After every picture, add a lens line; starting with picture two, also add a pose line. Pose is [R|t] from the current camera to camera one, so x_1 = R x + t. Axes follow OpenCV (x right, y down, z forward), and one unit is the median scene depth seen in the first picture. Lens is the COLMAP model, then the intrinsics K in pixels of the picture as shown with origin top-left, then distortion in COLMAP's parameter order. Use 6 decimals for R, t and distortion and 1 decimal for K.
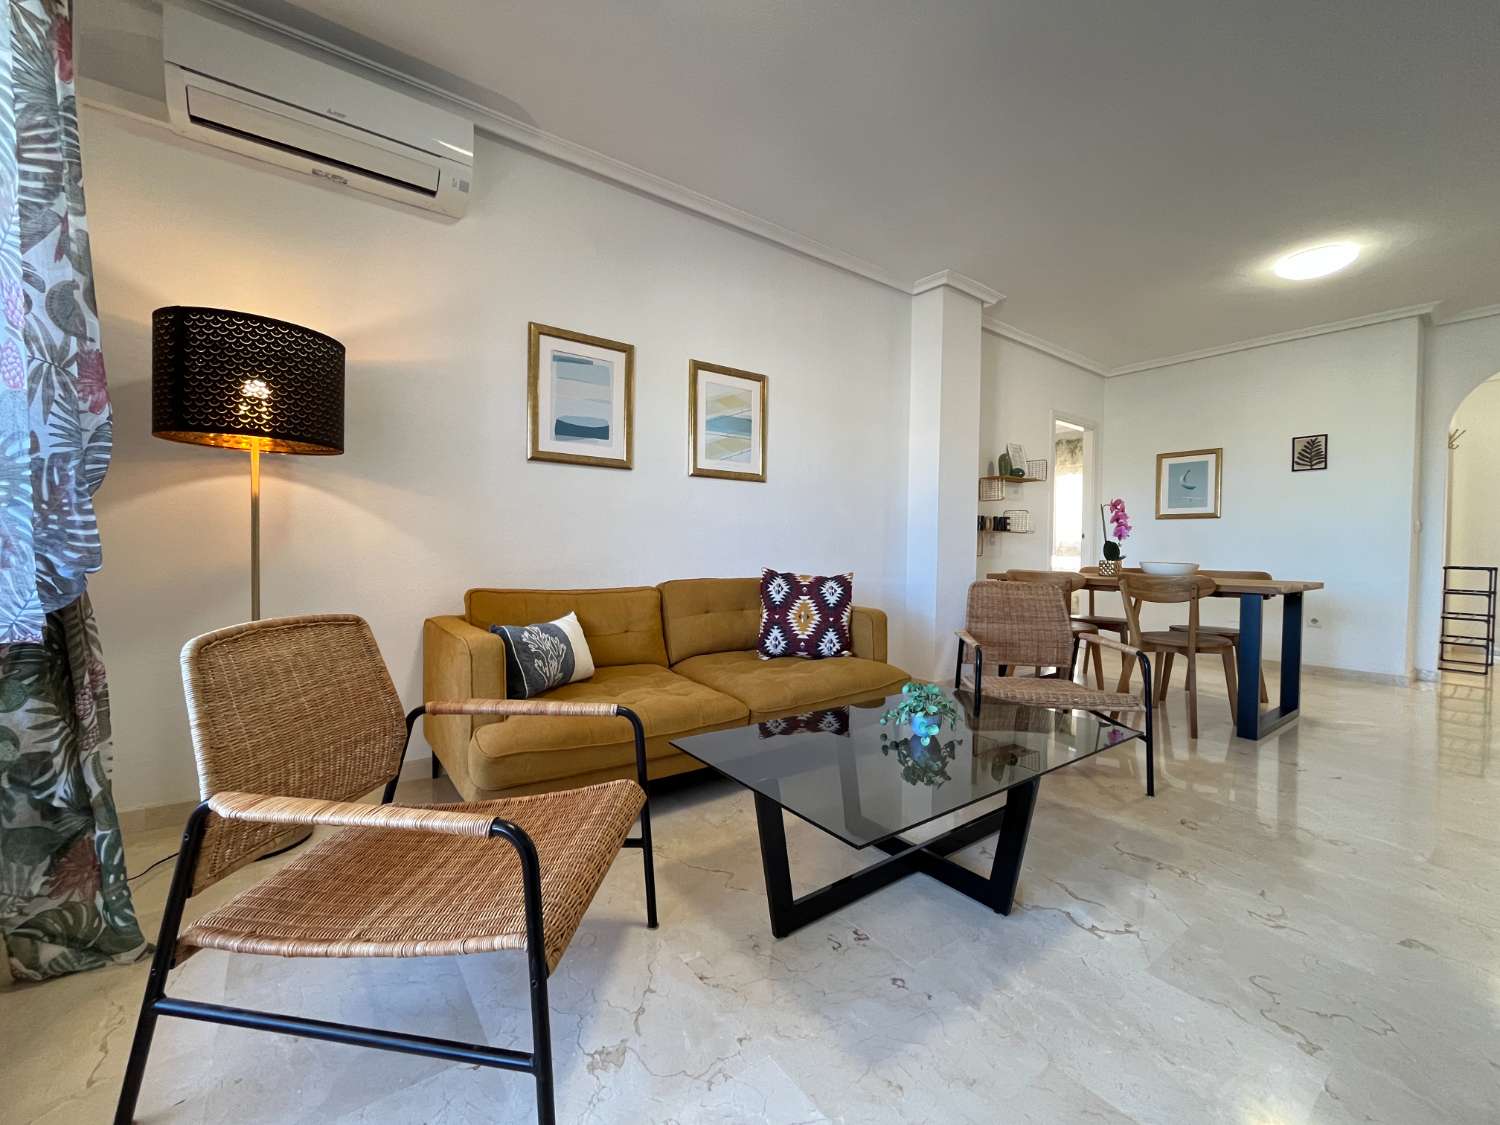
lens RADIAL K [[611.6, 0, 750.3], [0, 611.6, 562.8], [0, 0, 1]] dist [-0.001806, -0.000174]
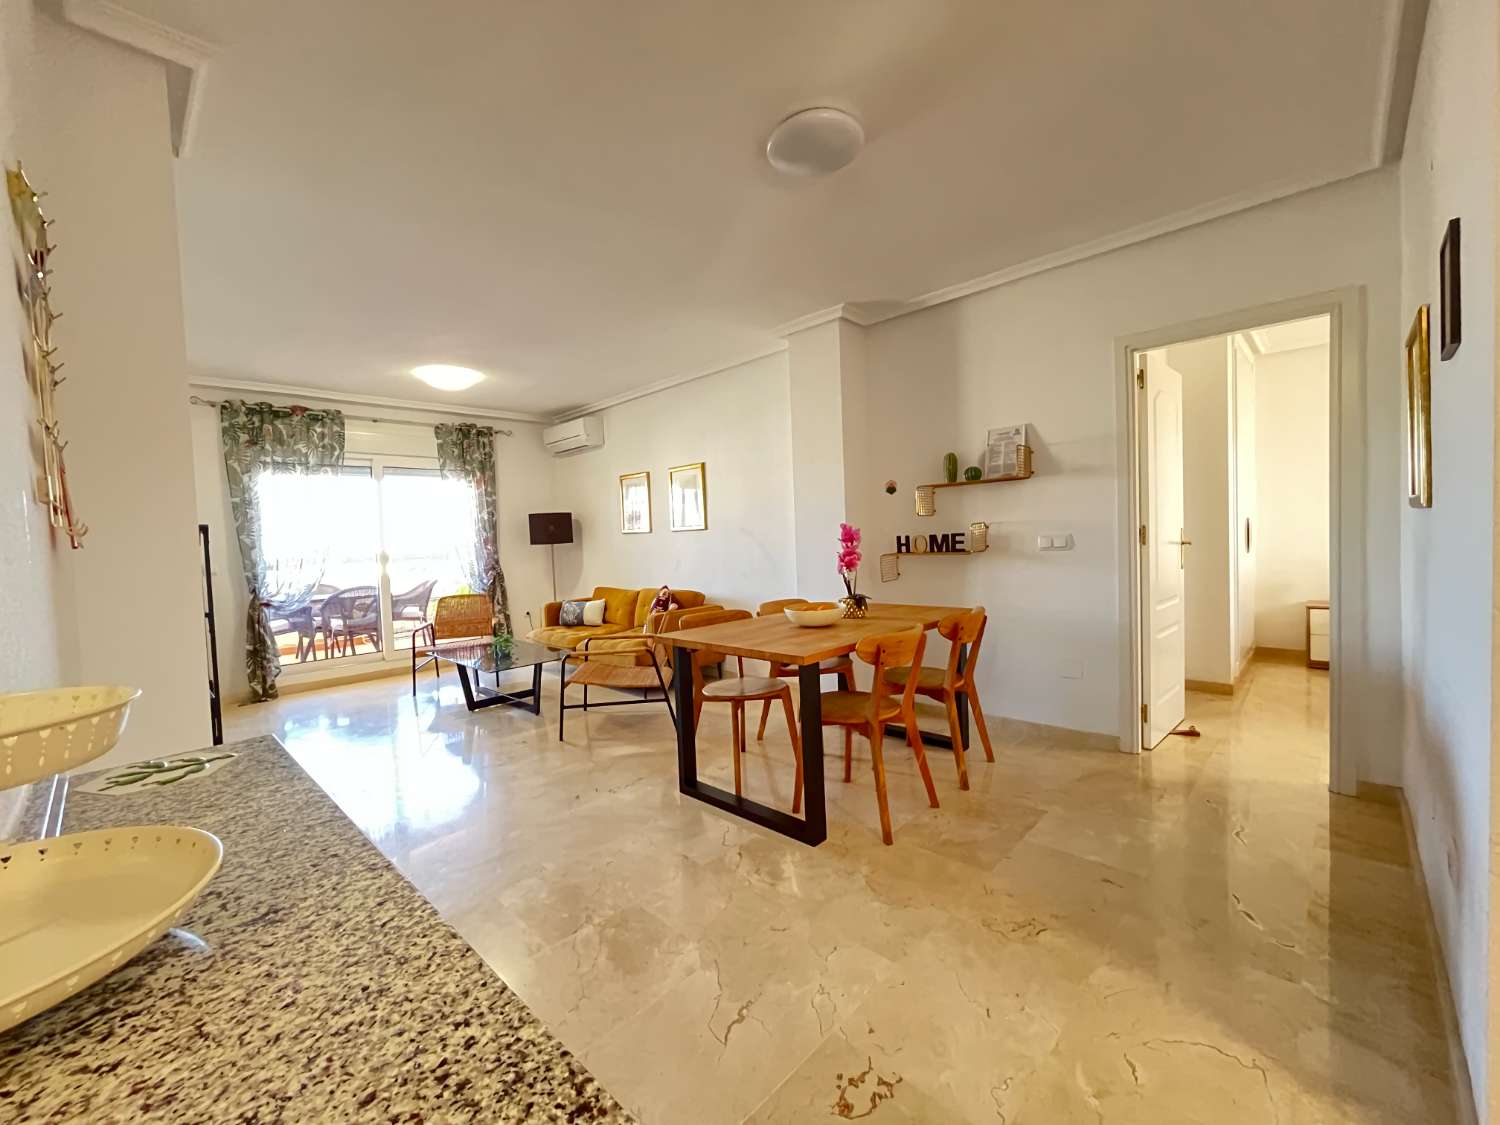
lens RADIAL K [[611.6, 0, 745.3], [0, 611.6, 558.9], [0, 0, 1]] dist [-0.001806, -0.000174]
pose [[0.153168, 0.017881, -0.988038, 2.176091], [0.017220, 0.999636, 0.020761, -0.120321], [0.988050, -0.020194, 0.152804, 1.163814]]
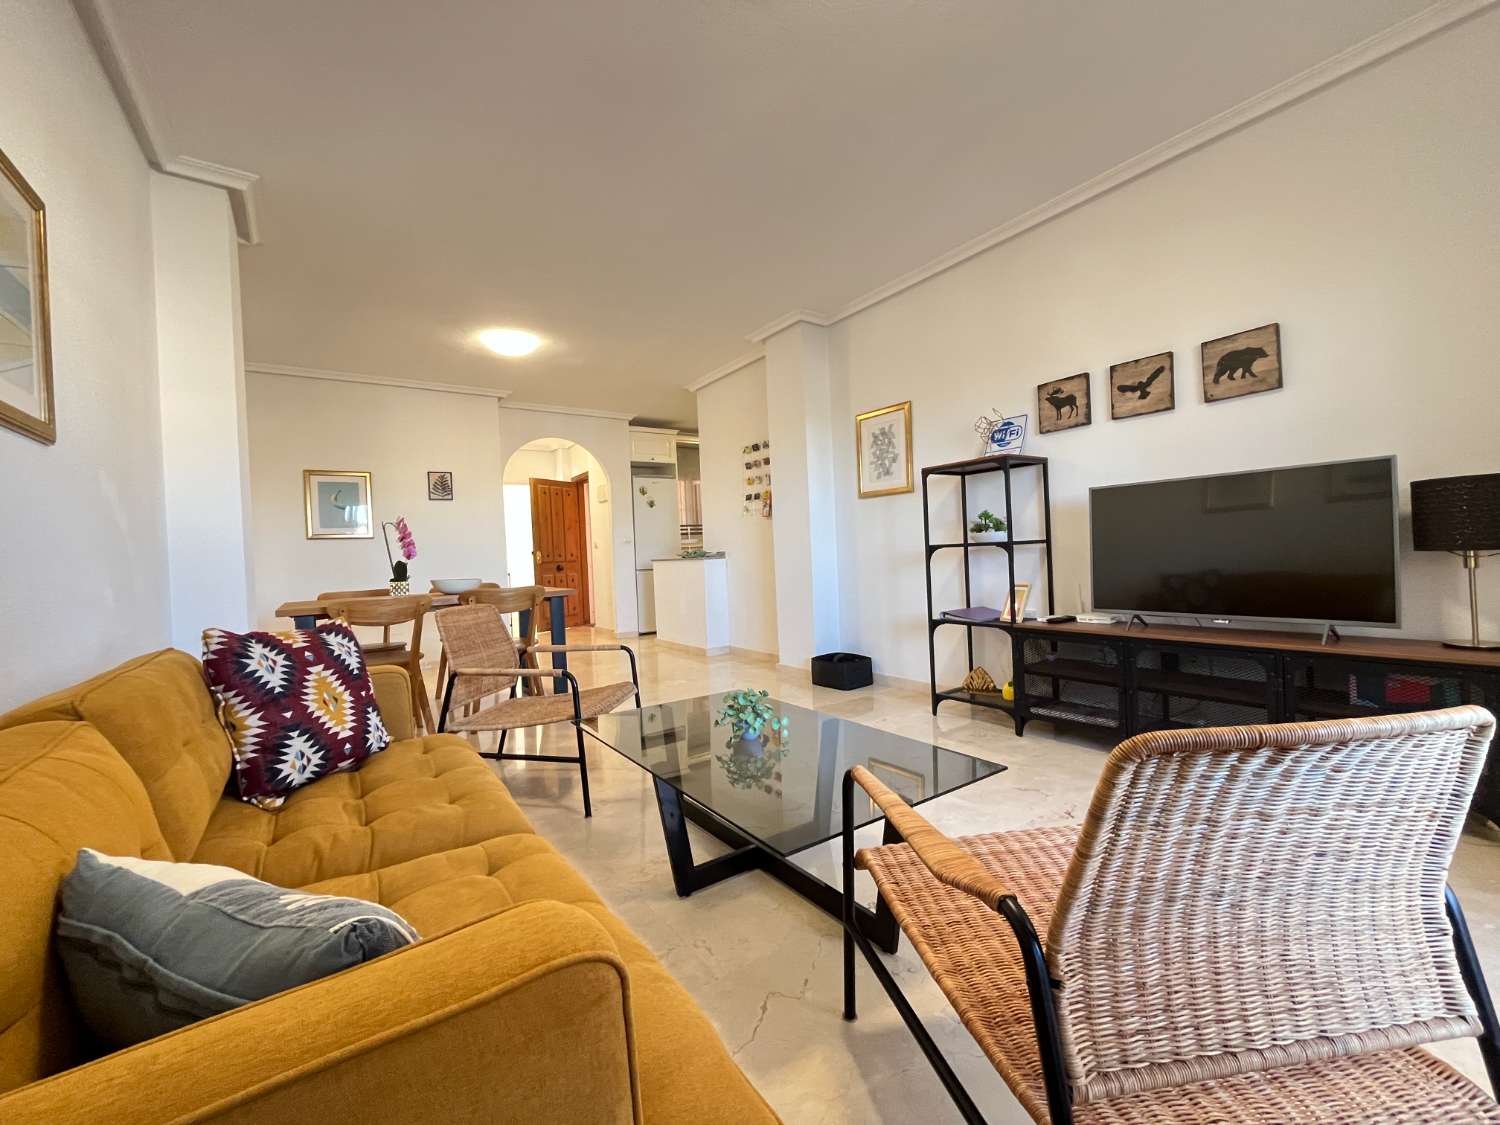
lens RADIAL K [[611.6, 0, 747.3], [0, 611.6, 563.4], [0, 0, 1]] dist [-0.001806, -0.000174]
pose [[0.035877, -0.031157, 0.998870, -0.537795], [0.069838, 0.997148, 0.028595, -0.034049], [-0.996913, 0.068734, 0.037951, 0.670091]]
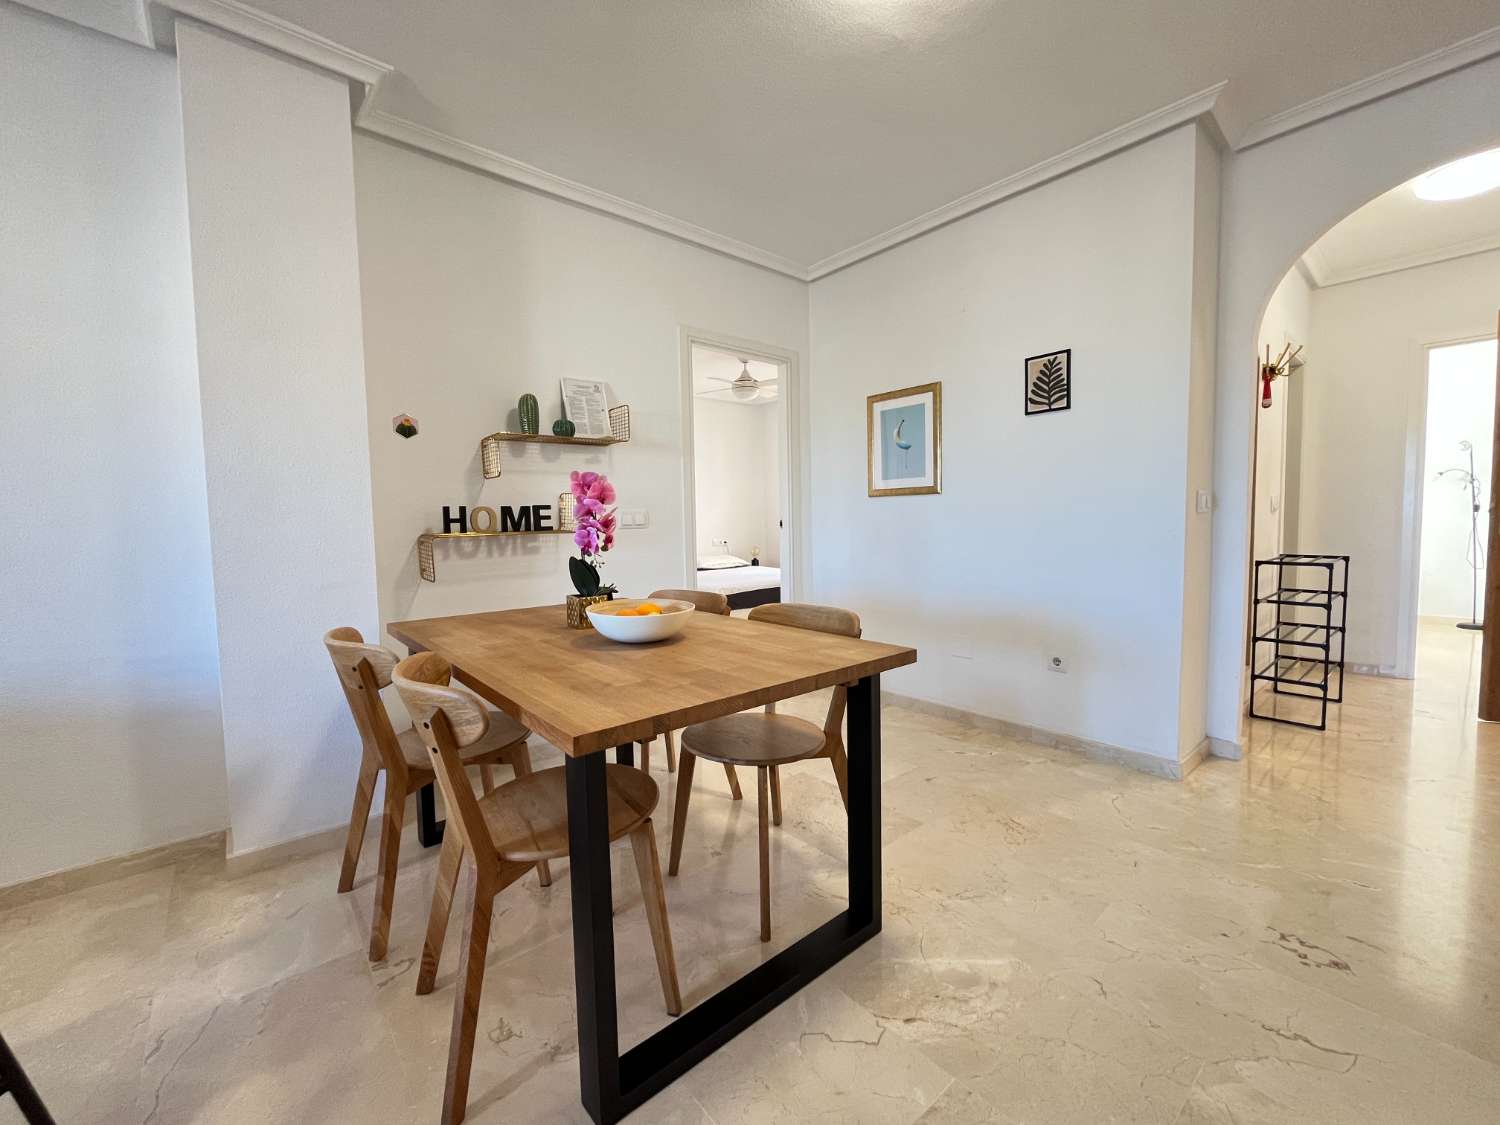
lens RADIAL K [[611.6, 0, 748.2], [0, 611.6, 560.3], [0, 0, 1]] dist [-0.001806, -0.000174]
pose [[0.997570, -0.035500, 0.059948, 1.095480], [0.032915, 0.998508, 0.043576, -0.079879], [-0.061405, -0.041497, 0.997250, 0.779257]]
